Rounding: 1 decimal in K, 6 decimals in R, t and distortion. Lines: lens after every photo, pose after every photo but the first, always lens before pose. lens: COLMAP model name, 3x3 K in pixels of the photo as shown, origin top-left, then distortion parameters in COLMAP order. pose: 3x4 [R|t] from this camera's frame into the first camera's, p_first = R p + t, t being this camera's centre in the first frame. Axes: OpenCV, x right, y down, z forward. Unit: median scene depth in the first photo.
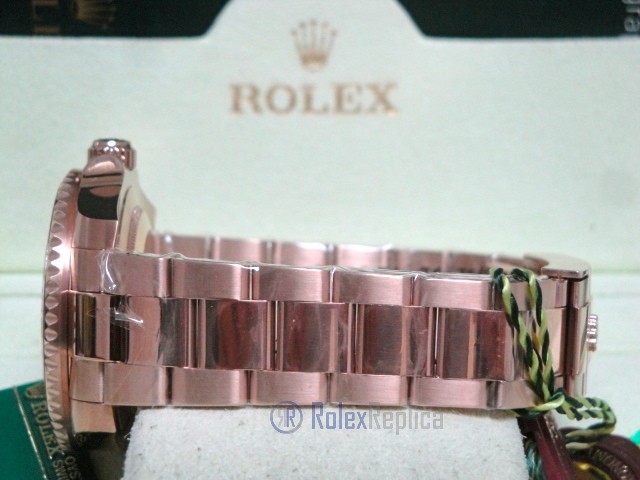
lens RADIAL K [[1664.8, 0, 320.0], [0, 1664.8, 240.0], [0, 0, 1]] dist [0.292469, 1.200359]
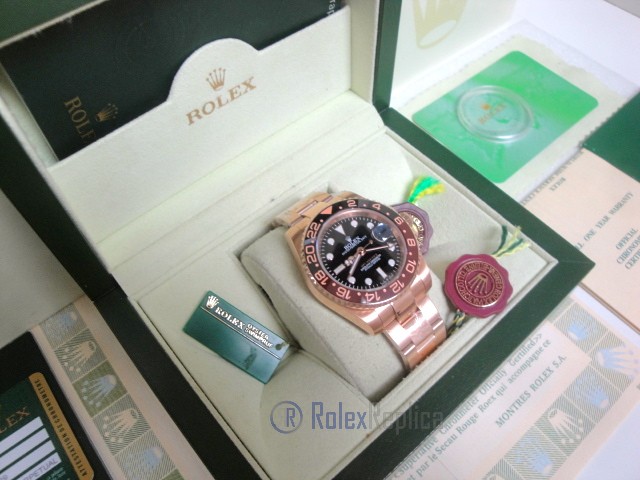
lens RADIAL K [[526.4, 0, 317.8], [0, 526.4, 232.2], [0, 0, 1]] dist [-0.166924, 0.122480]
pose [[0.767297, -0.539092, 0.347325, -0.221359], [0.121825, 0.654273, 0.746382, -0.439564], [-0.629614, -0.530384, 0.567696, 0.481307]]
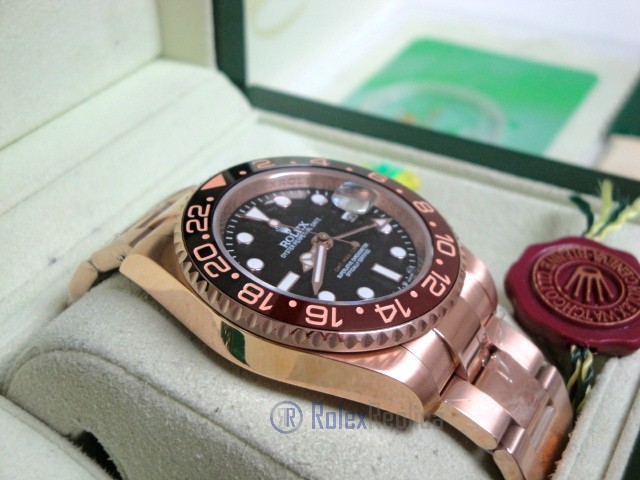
lens RADIAL K [[996.2, 0, 320.0], [0, 996.2, 240.0], [0, 0, 1]] dist [0.137737, -0.074552]
pose [[0.476306, -0.486548, 0.732395, -0.331111], [0.134311, 0.863434, 0.486253, -0.204311], [-0.868961, -0.133237, 0.476608, 0.554828]]
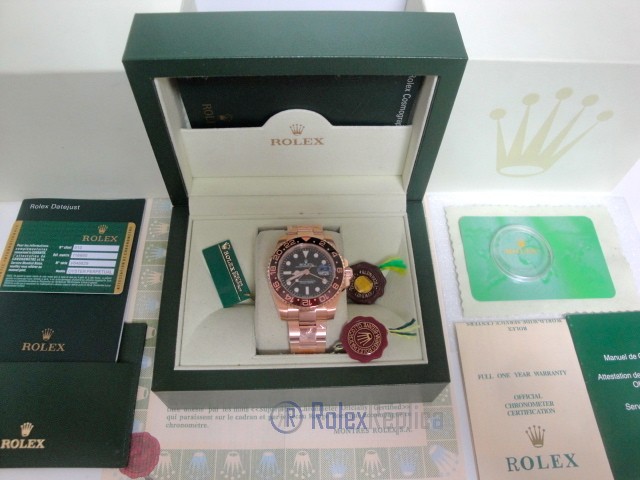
lens RADIAL K [[526.4, 0, 317.8], [0, 526.4, 232.2], [0, 0, 1]] dist [-0.166924, 0.122480]
pose [[0.999515, -0.006047, 0.030549, 0.003958], [-0.019055, 0.657146, 0.753523, -0.722043], [-0.024631, -0.753739, 0.656712, 0.219084]]
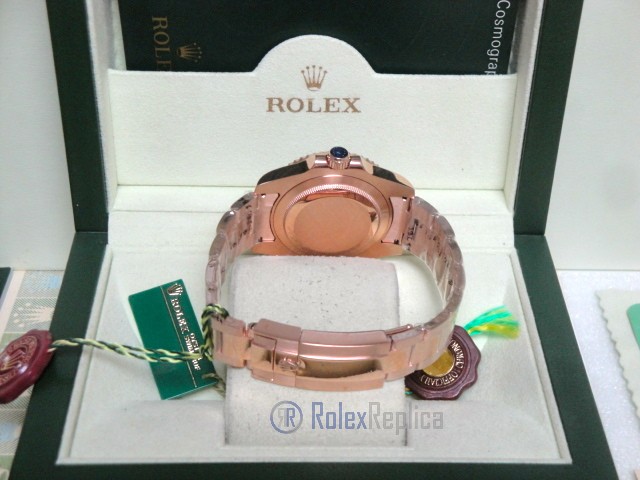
lens RADIAL K [[1195.3, 0, 320.0], [0, 1195.3, 240.0], [0, 0, 1]] dist [0.238914, 0.240447]
pose [[0.999801, 0.015541, 0.012501, -0.010452], [-0.019425, 0.900915, 0.433560, -0.515769], [-0.004524, -0.433716, 0.901038, -0.229337]]
